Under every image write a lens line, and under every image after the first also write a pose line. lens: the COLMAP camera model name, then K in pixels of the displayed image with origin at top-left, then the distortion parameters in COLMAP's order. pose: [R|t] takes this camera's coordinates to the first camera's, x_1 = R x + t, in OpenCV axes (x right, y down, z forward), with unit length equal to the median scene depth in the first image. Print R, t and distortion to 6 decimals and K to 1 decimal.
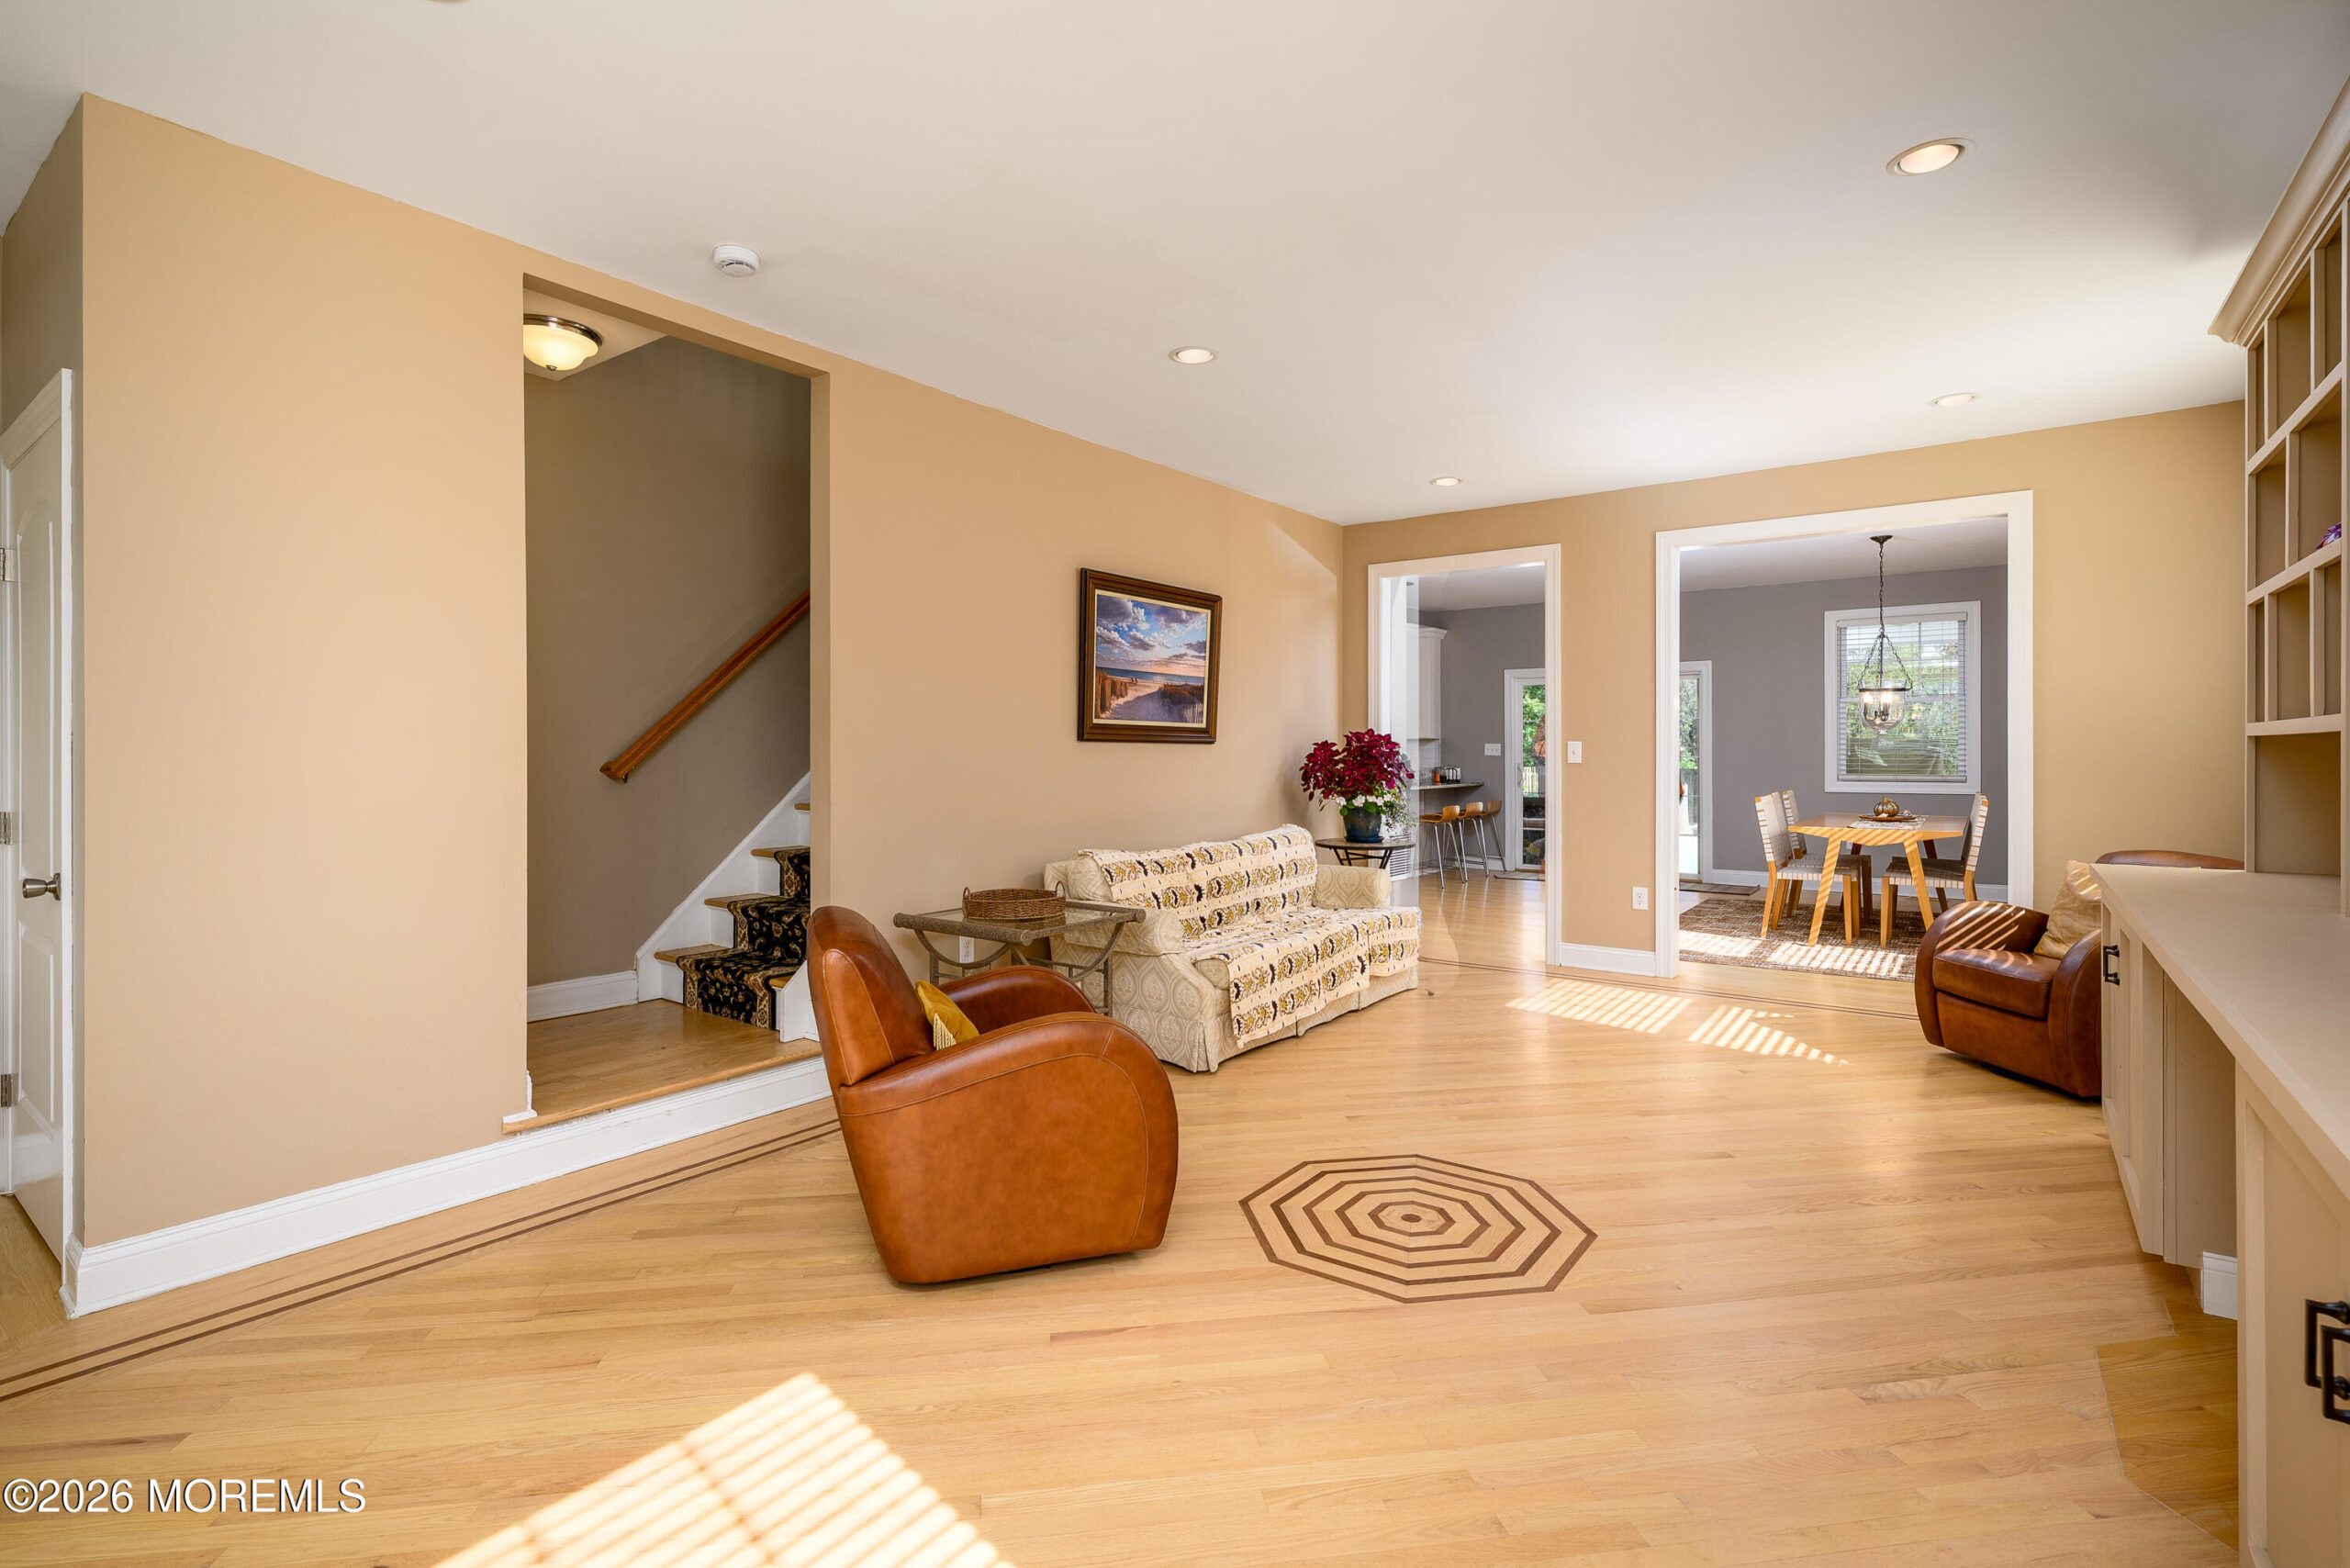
lens RADIAL K [[1090.7, 0, 1178.6], [0, 1090.7, 776.3], [0, 0, 1]] dist [-0.000618, 0.000024]
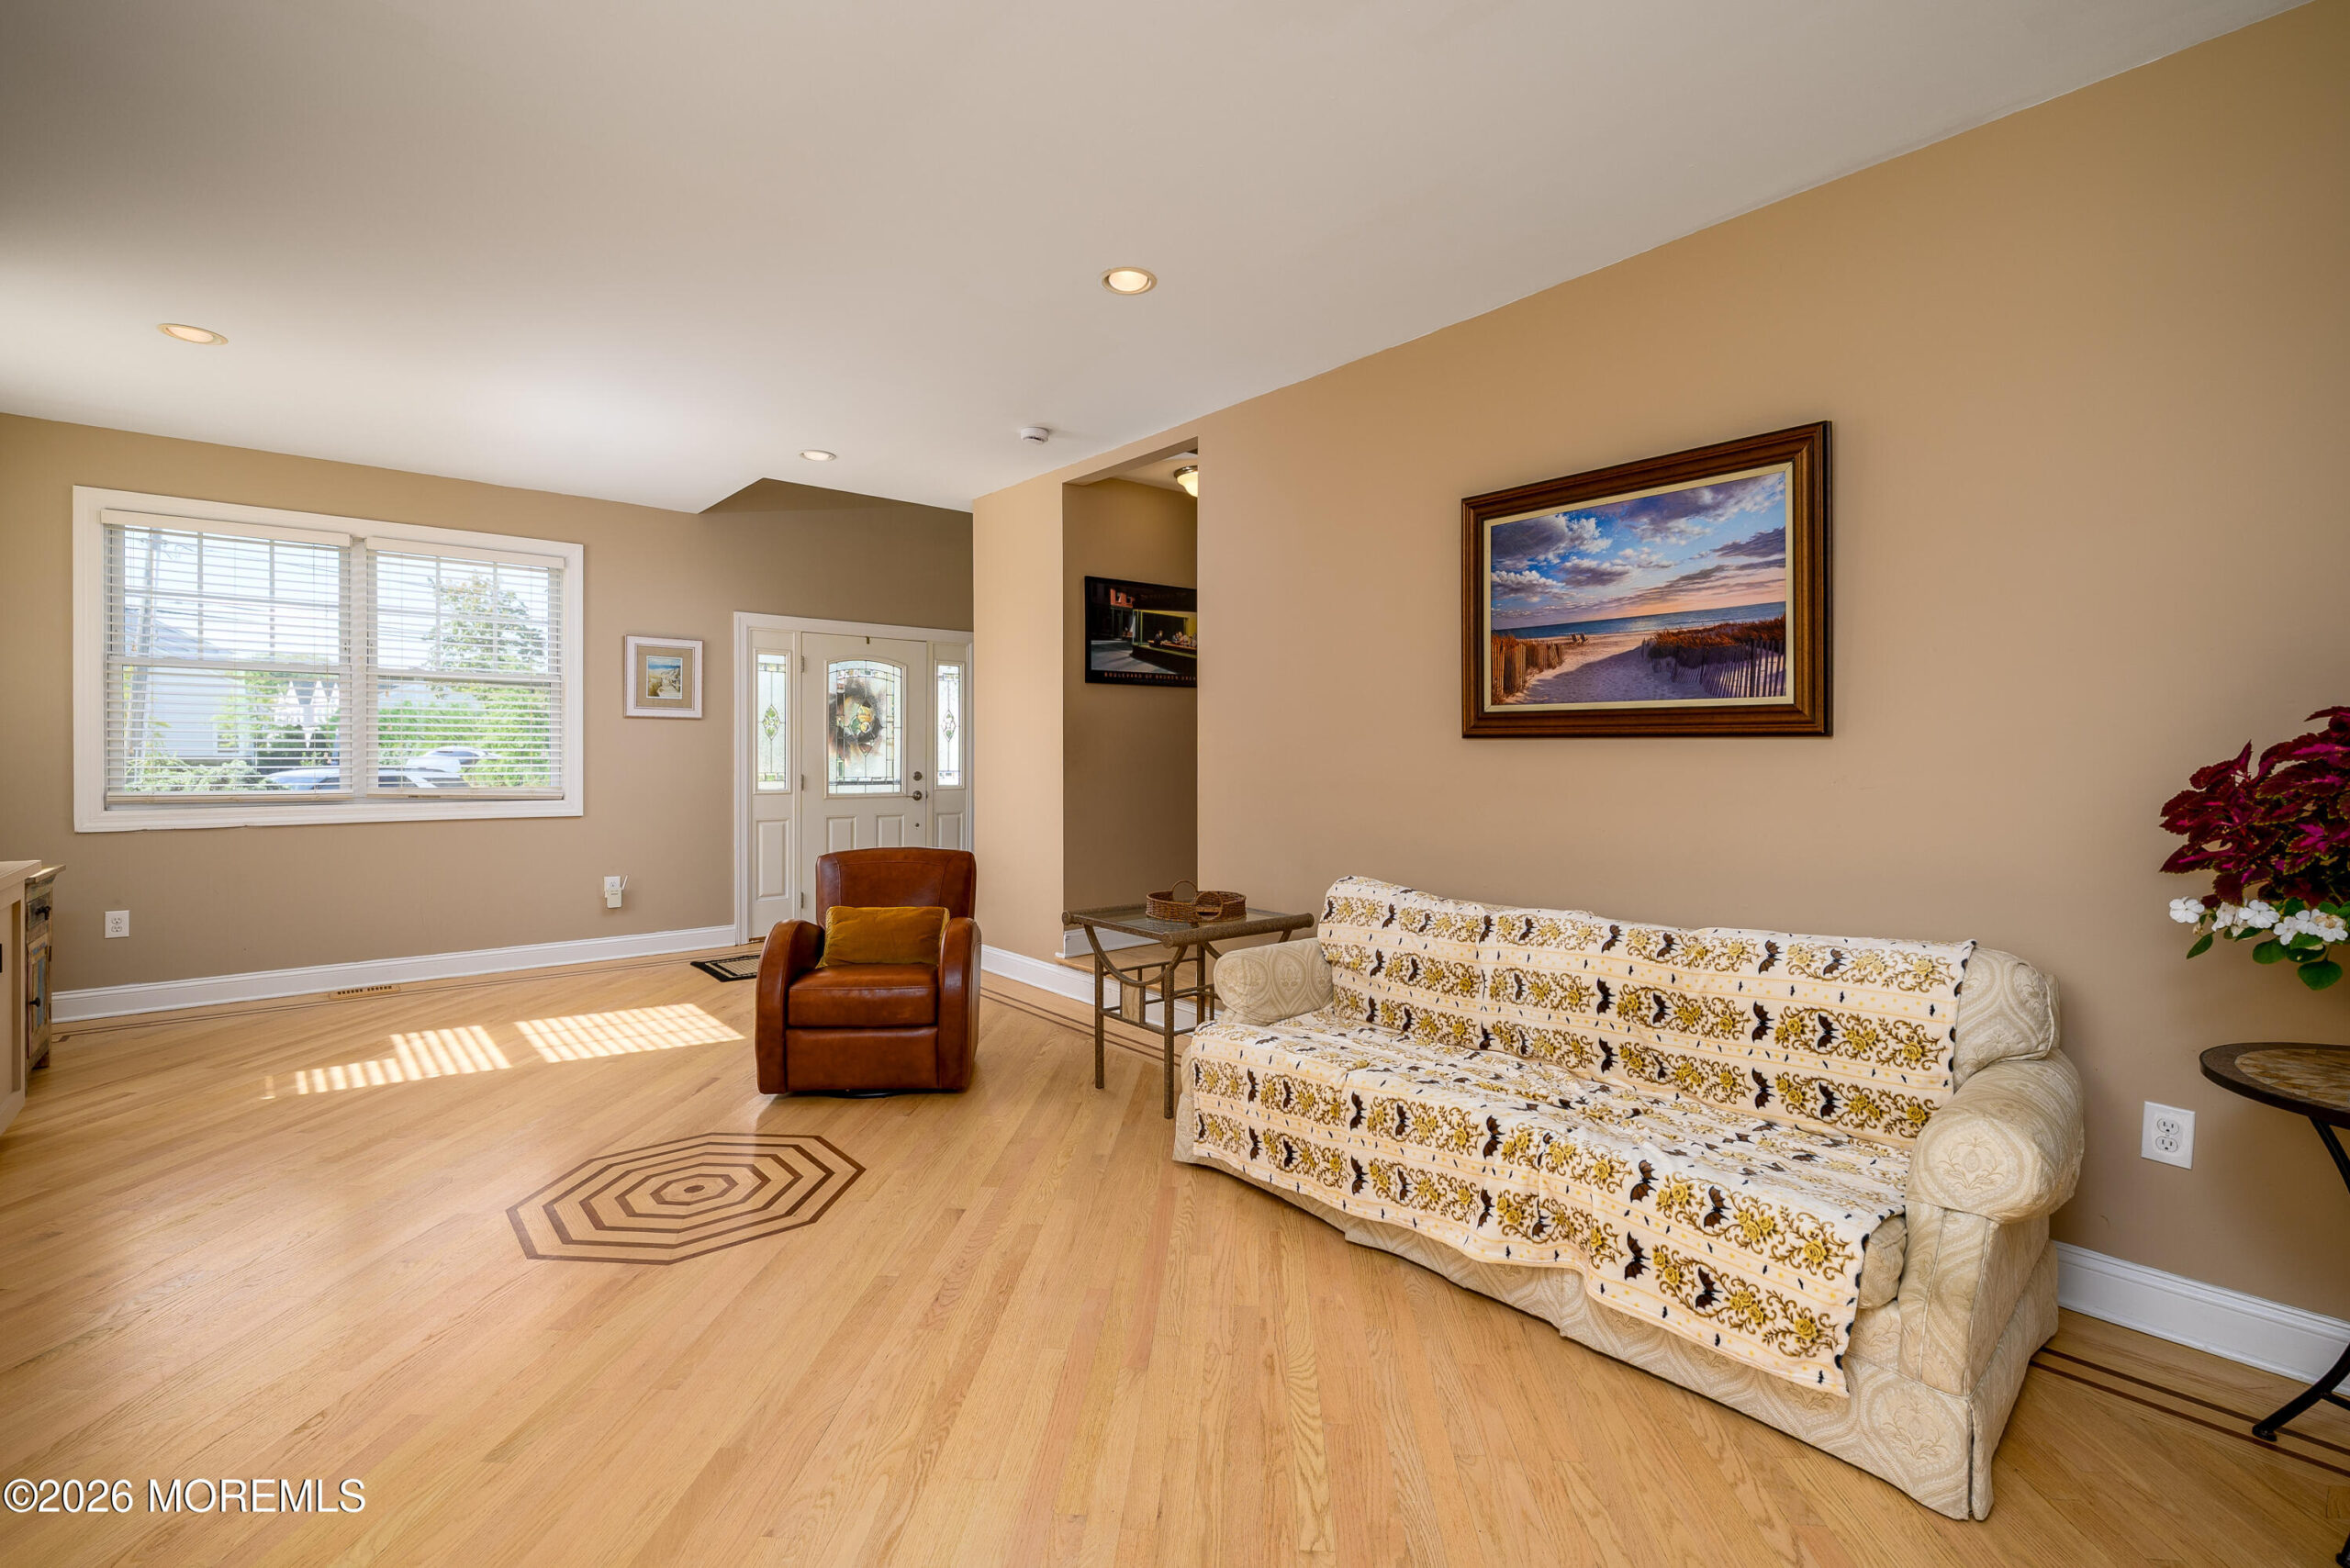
lens RADIAL K [[1029.9, 0, 1175.0], [0, 1029.9, 784.0], [0, 0, 1]] dist [-0.003897, -0.000199]
pose [[-0.222768, 0.029861, -0.974414, 0.583660], [-0.023154, 0.999087, 0.035910, -0.020453], [0.974597, 0.030561, -0.221873, 0.904796]]
